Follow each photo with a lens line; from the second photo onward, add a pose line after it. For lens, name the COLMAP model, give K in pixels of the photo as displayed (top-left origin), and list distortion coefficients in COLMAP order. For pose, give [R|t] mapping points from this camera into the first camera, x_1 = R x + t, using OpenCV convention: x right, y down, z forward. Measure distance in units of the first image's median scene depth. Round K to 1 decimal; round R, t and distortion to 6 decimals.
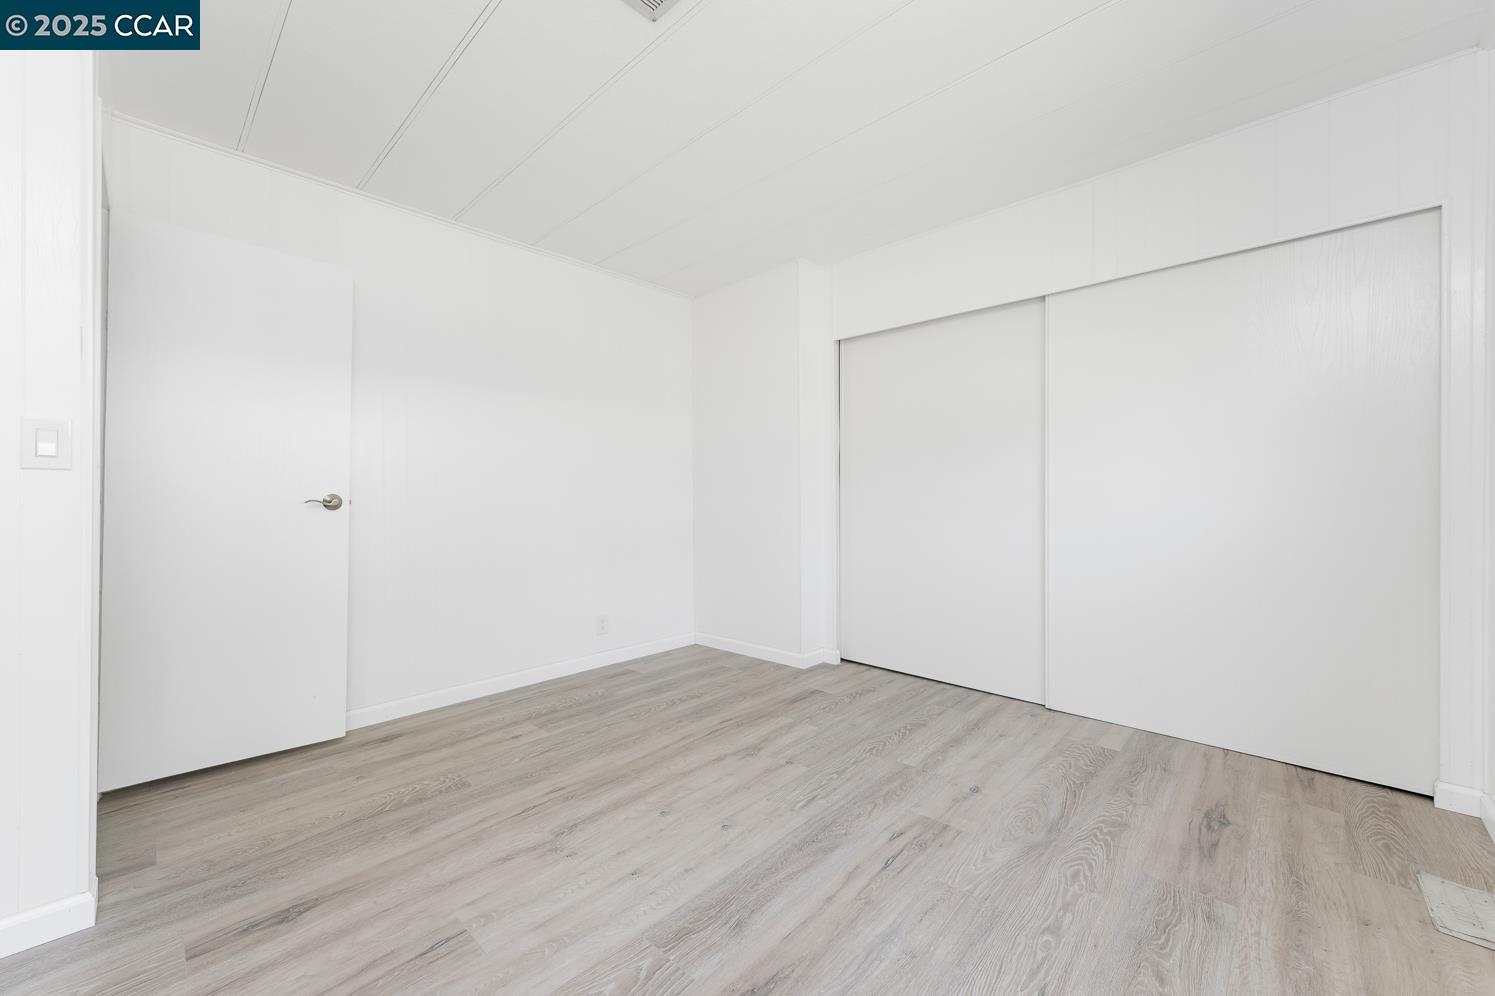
lens RADIAL K [[589.5, 0, 742.7], [0, 589.5, 498.3], [0, 0, 1]] dist [-0.000624, -0.000229]
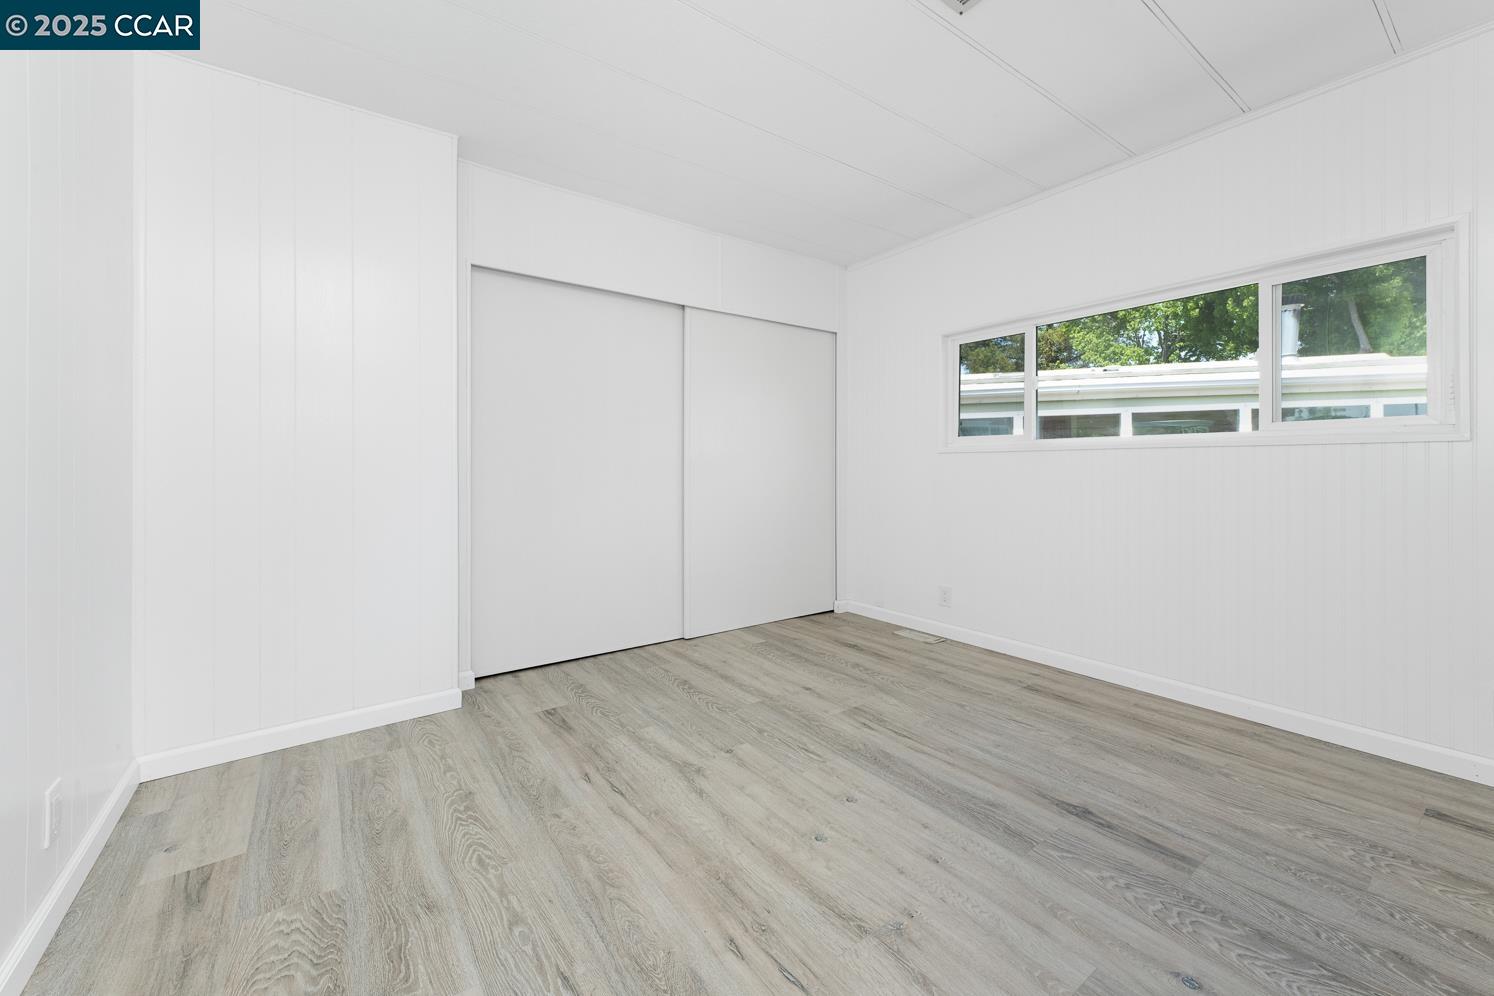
lens RADIAL K [[605.6, 0, 746.8], [0, 605.6, 385.2], [0, 0, 1]] dist [0.001577, 0.000265]
pose [[0.167182, 0.133630, 0.976828, -0.834191], [0.010356, 0.990480, -0.137270, 0.012462], [-0.985872, 0.033065, 0.164207, 0.729021]]
